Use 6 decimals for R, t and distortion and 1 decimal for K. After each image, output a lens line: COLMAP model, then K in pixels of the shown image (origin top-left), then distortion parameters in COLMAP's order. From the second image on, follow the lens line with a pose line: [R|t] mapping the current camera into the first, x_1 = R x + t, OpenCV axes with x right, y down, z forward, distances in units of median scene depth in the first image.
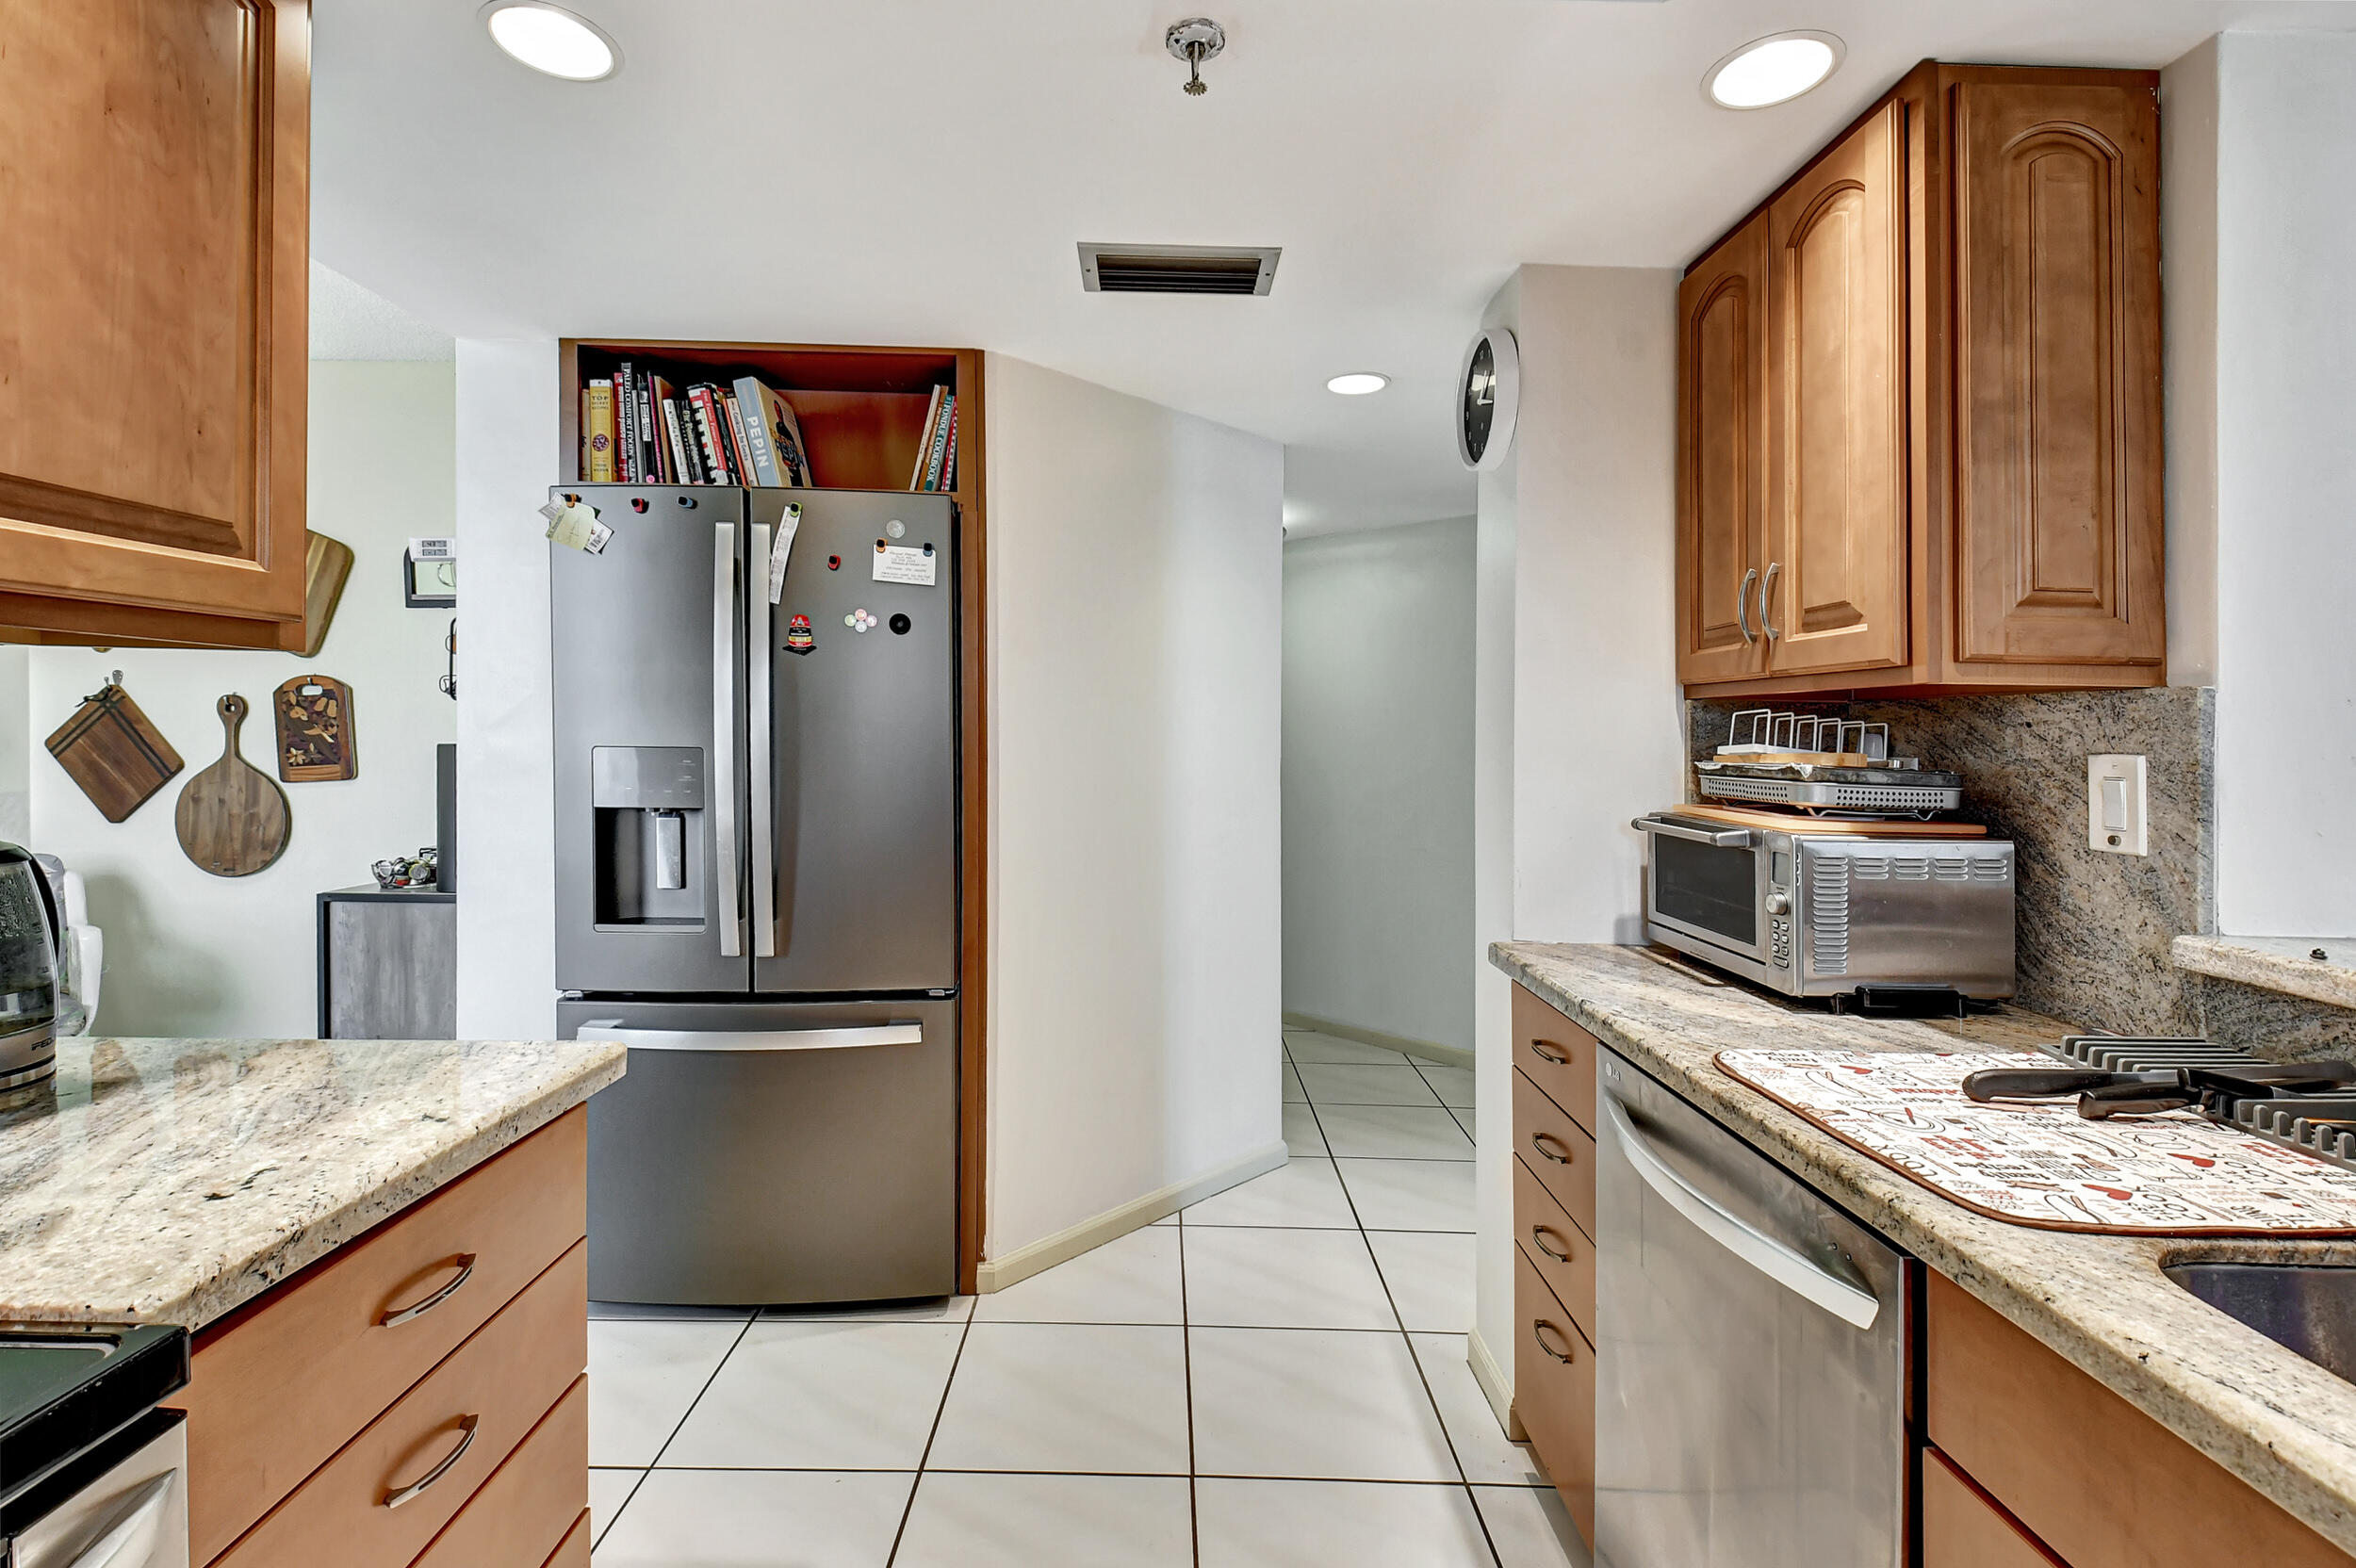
lens RADIAL K [[1033.8, 0, 1129.3], [0, 1033.8, 764.5], [0, 0, 1]] dist [0.018106, -0.000738]
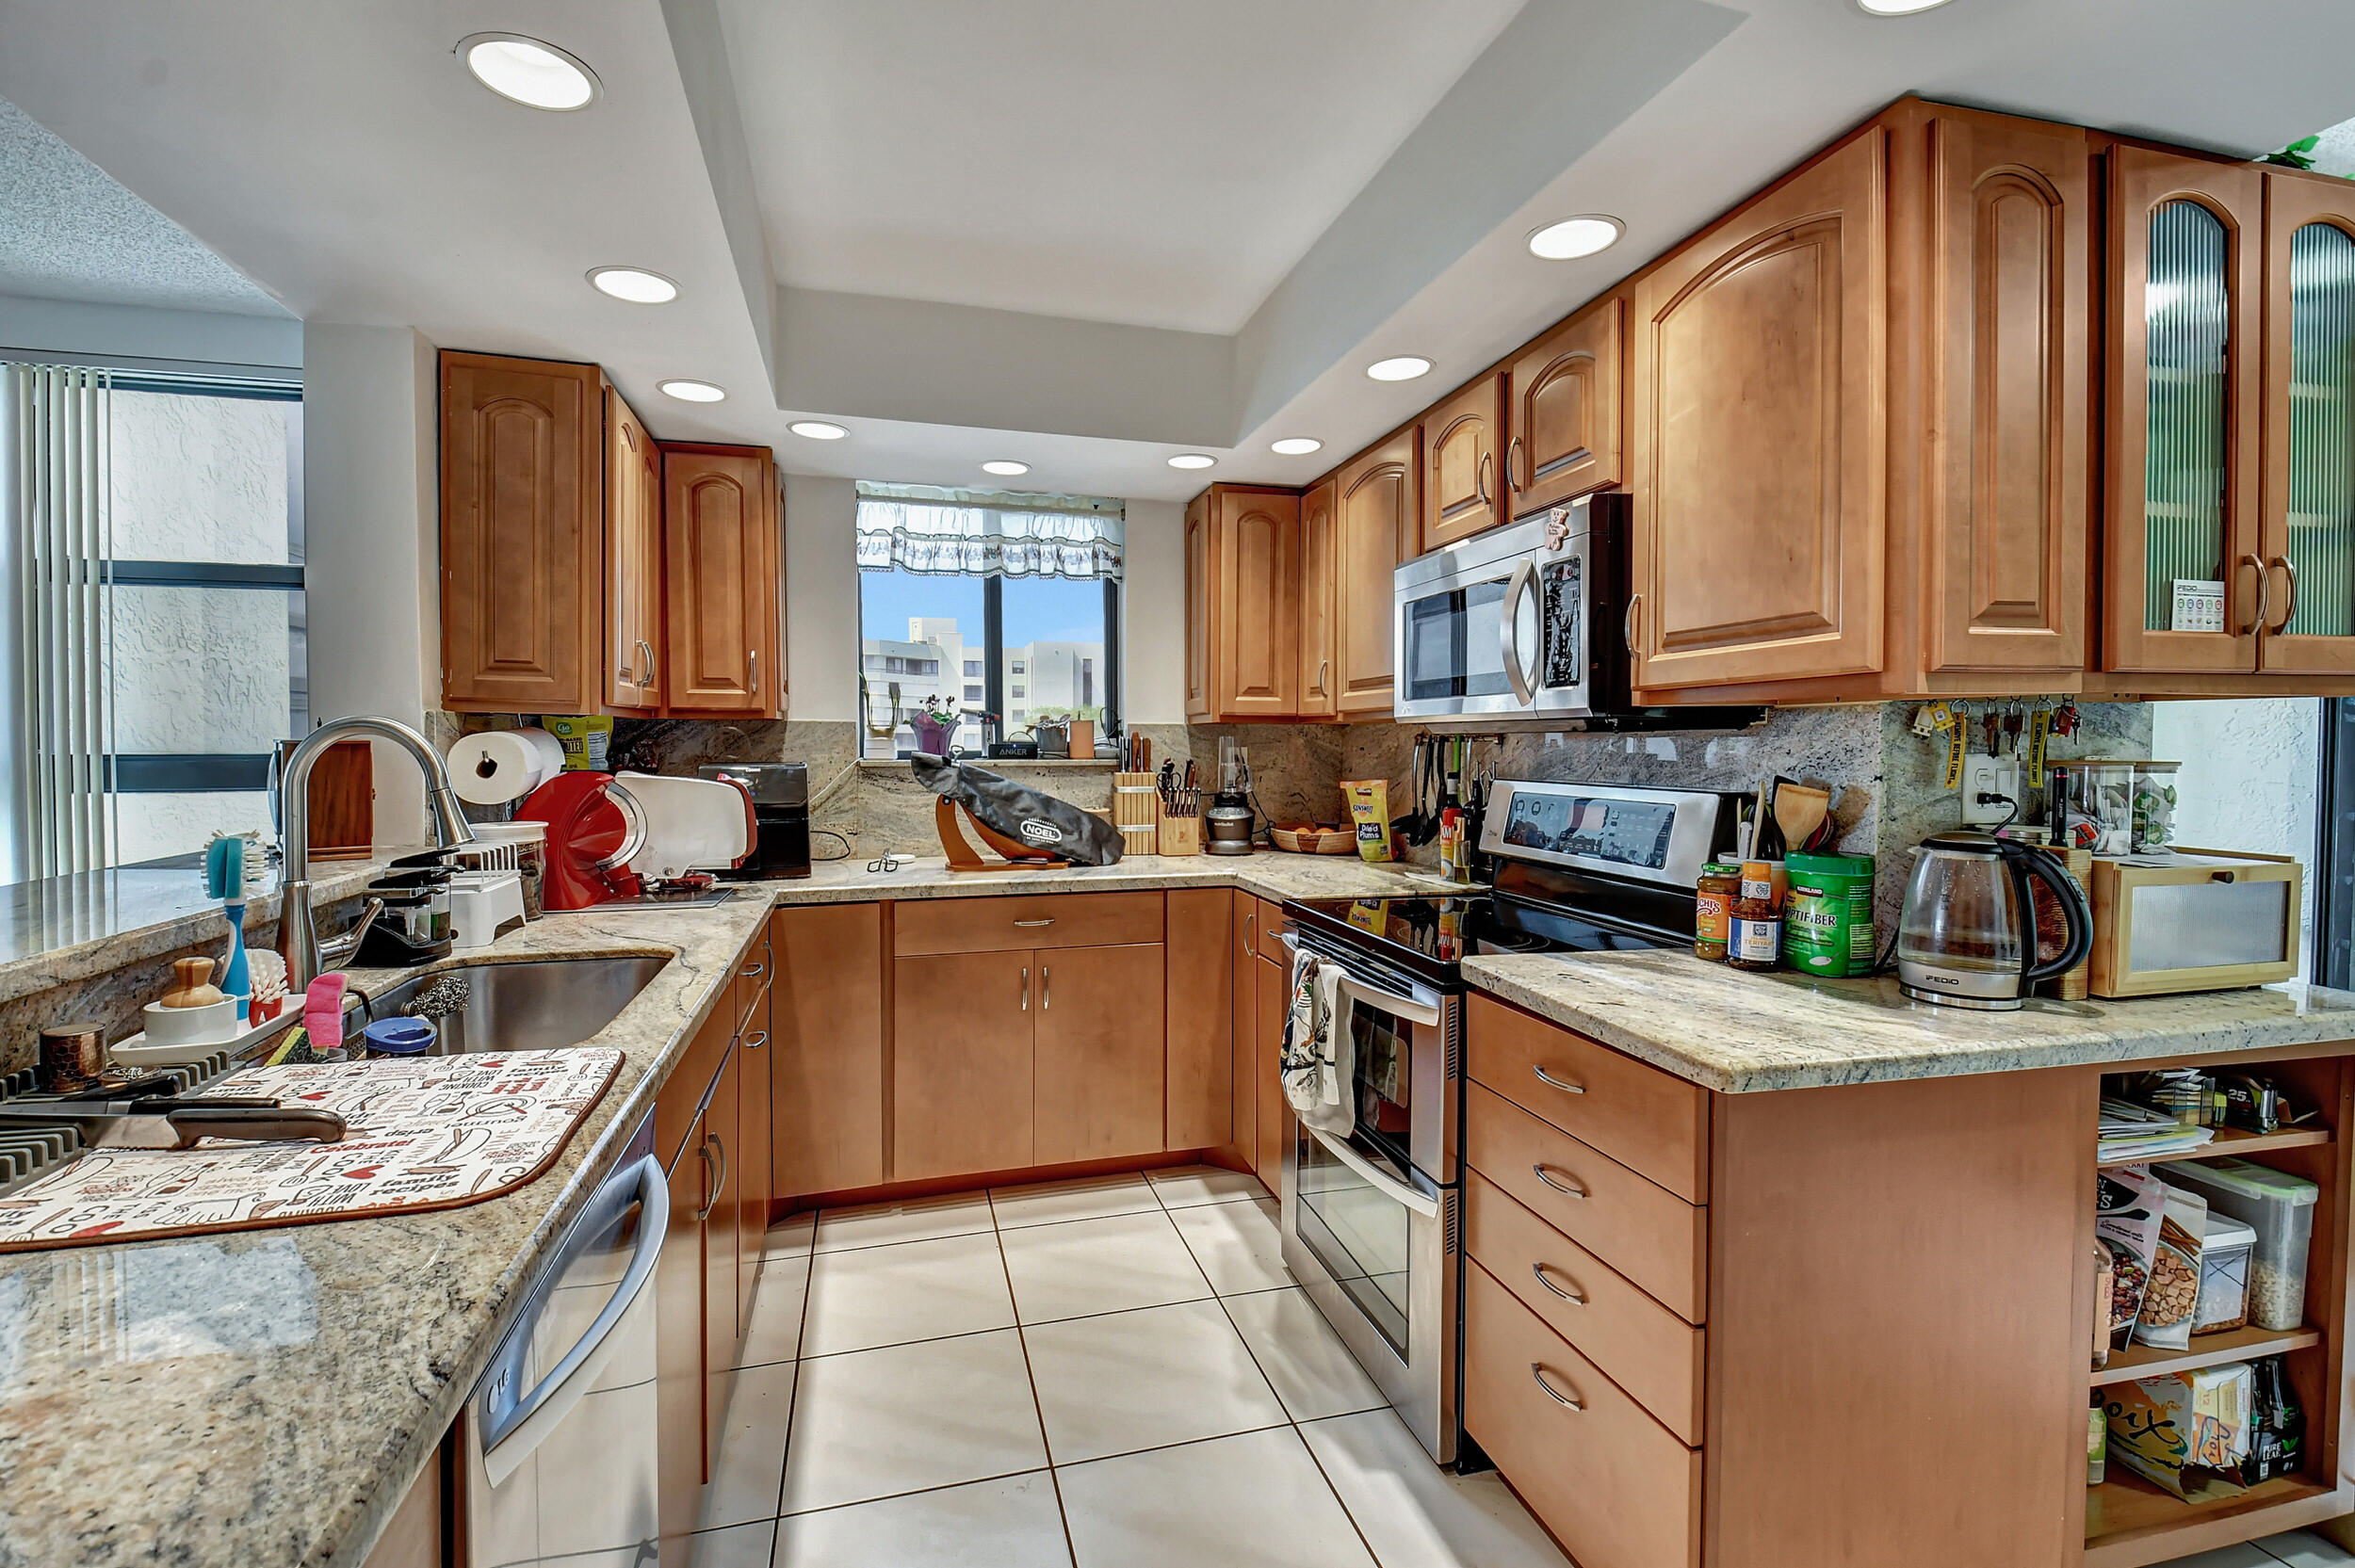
lens RADIAL K [[1068.0, 0, 1116.7], [0, 1068.0, 762.1], [0, 0, 1]] dist [-0.002762, -0.000764]
pose [[-0.965187, -0.014426, -0.261163, 0.124573], [-0.027283, 0.998584, 0.045669, -0.019635], [0.260135, 0.051204, -0.964214, 0.625393]]
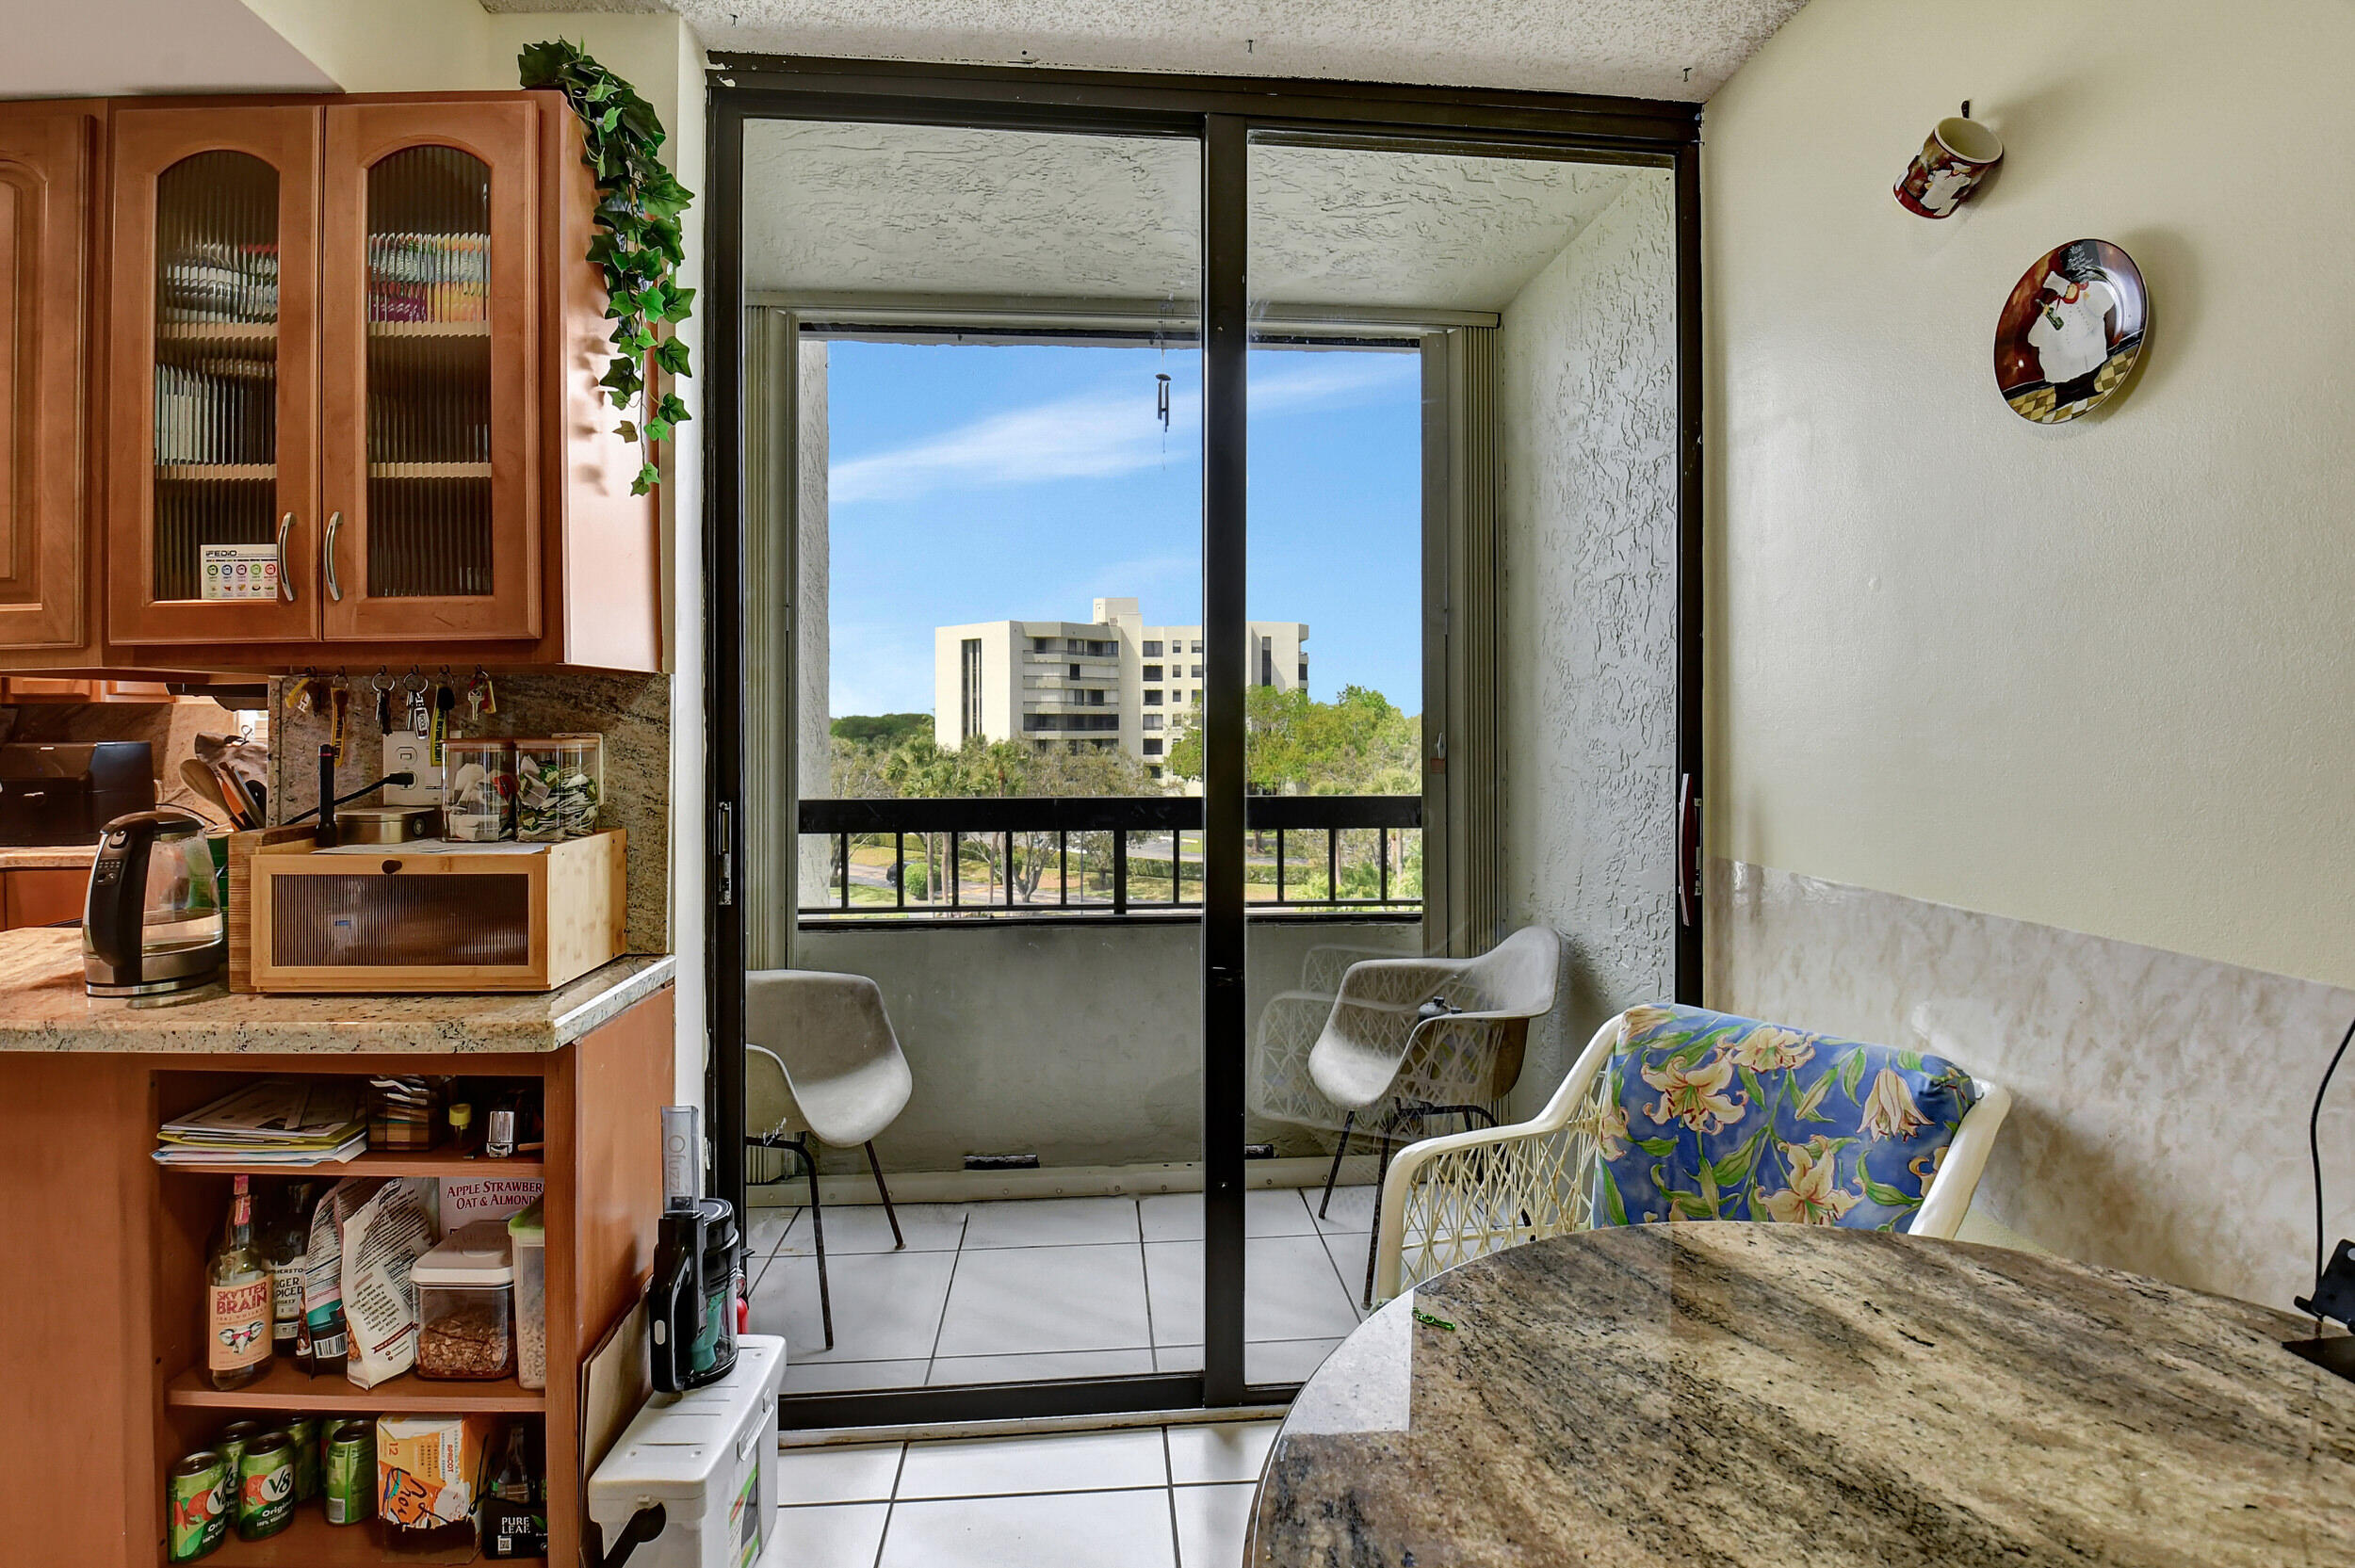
lens RADIAL K [[1074.2, 0, 1170.7], [0, 1074.2, 706.4], [0, 0, 1]] dist [-0.021422, -0.000777]
pose [[-0.997257, -0.012503, -0.072951, -0.683963], [-0.013784, 0.999759, 0.017082, -0.033087], [0.072719, 0.018041, -0.997189, 0.733679]]
